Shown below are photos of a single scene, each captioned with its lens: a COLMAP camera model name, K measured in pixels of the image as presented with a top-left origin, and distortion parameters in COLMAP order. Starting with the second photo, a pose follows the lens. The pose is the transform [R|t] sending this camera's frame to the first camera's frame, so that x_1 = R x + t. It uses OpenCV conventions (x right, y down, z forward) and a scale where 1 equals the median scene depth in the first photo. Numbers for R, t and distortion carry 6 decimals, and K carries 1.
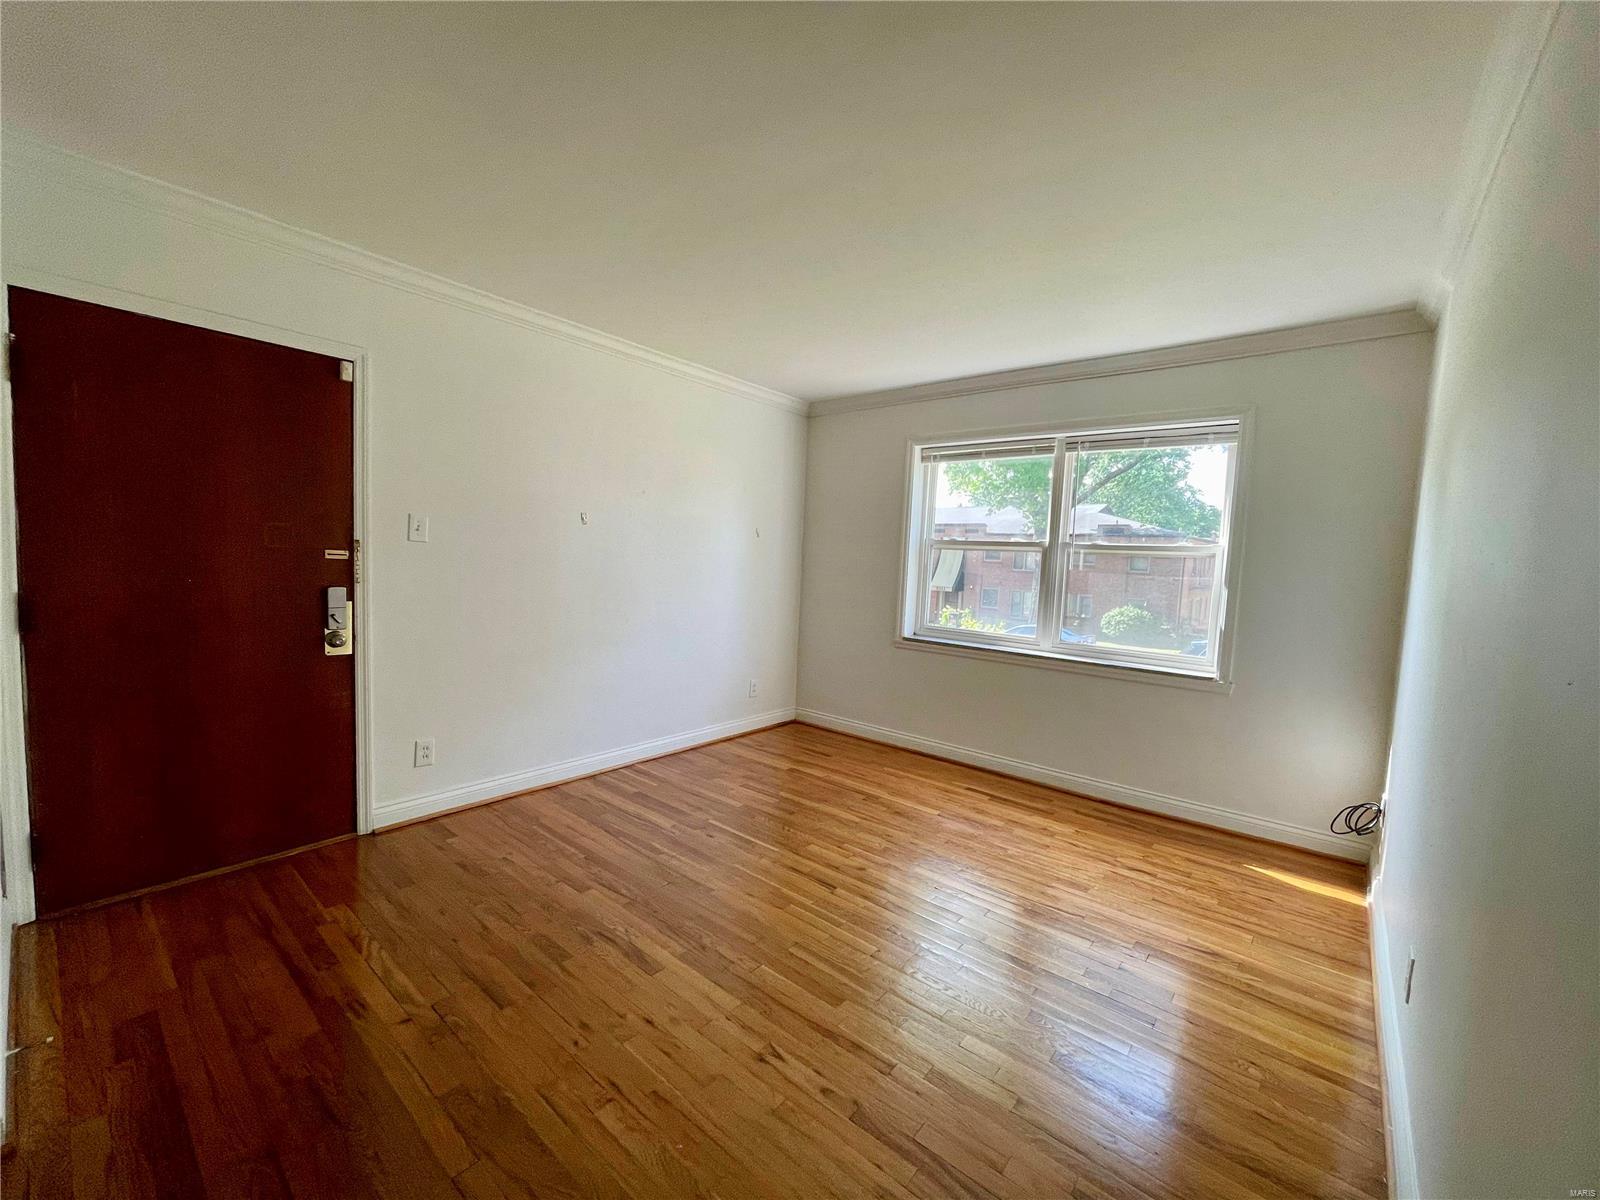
lens RADIAL K [[629.0, 0, 790.8], [0, 629.0, 606.4], [0, 0, 1]] dist [-0.001305, -0.000030]
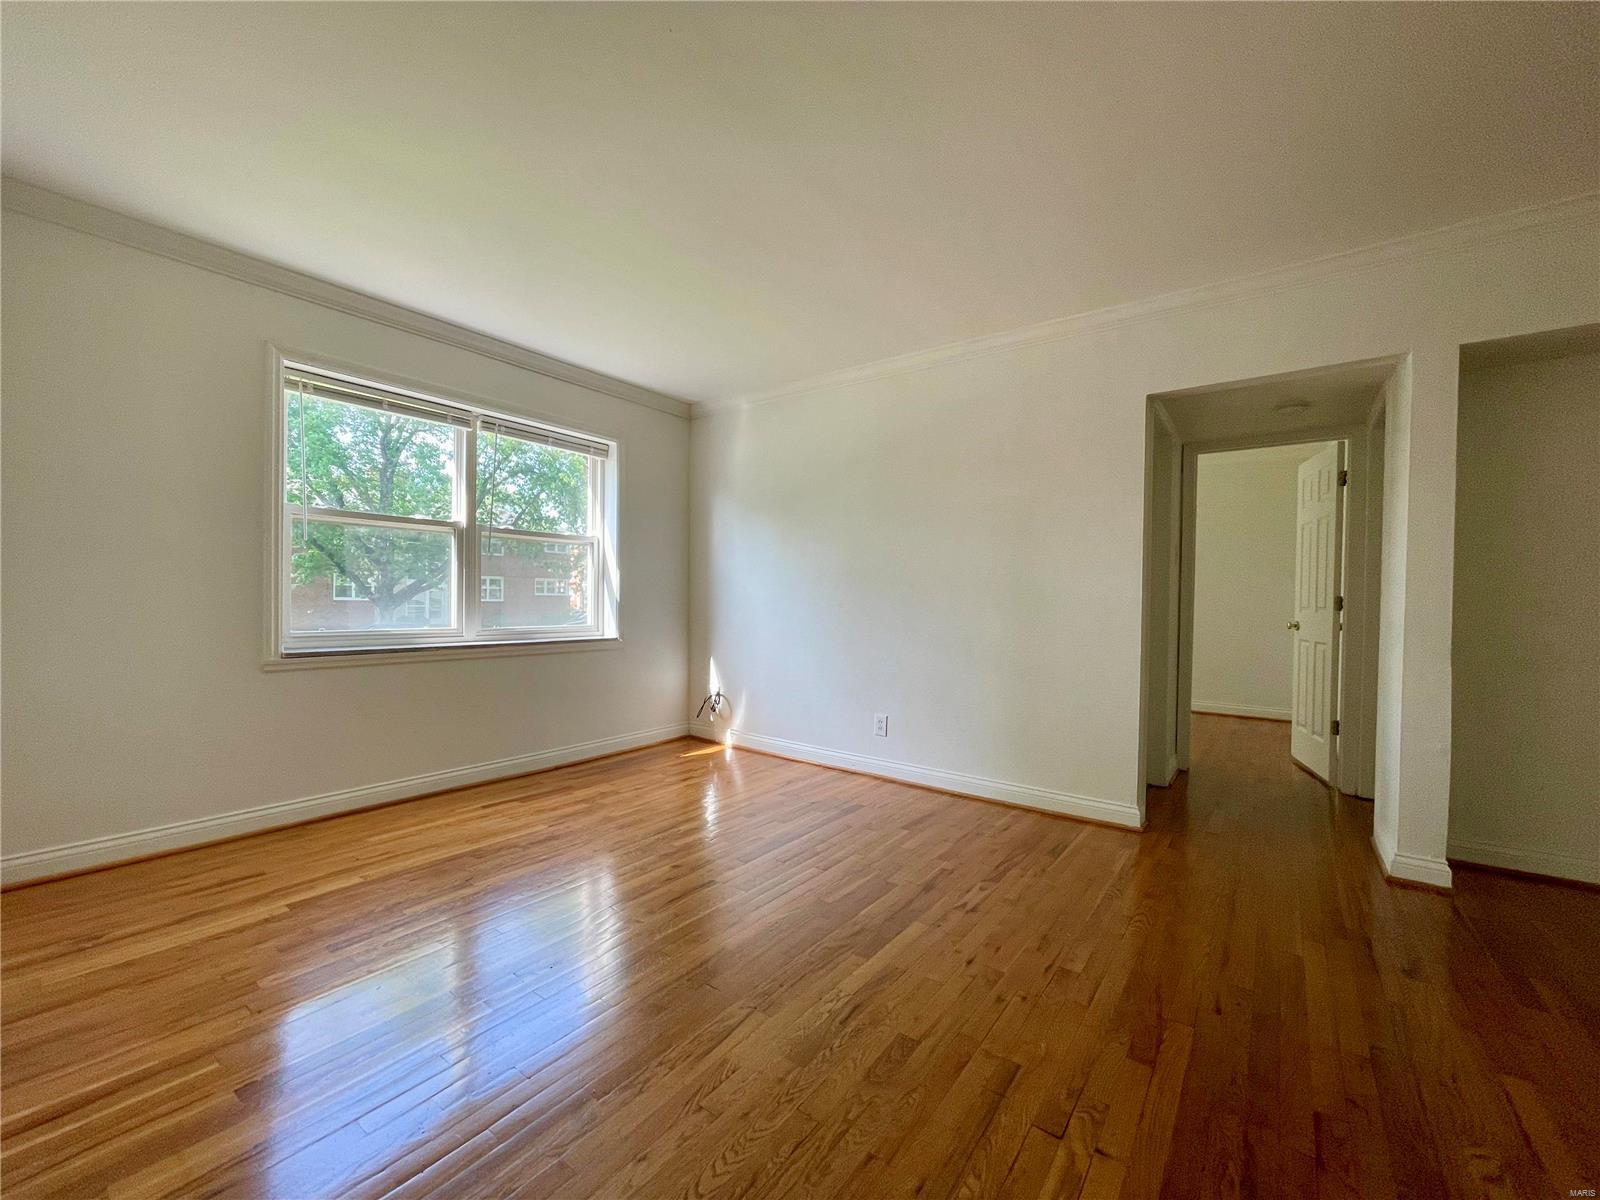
lens RADIAL K [[629.0, 0, 790.8], [0, 629.0, 606.4], [0, 0, 1]] dist [-0.001305, -0.000030]
pose [[-0.023869, -0.058518, 0.998001, -0.591201], [0.063565, 0.996177, 0.059932, -0.006375], [-0.997692, 0.064868, -0.020058, 0.614716]]
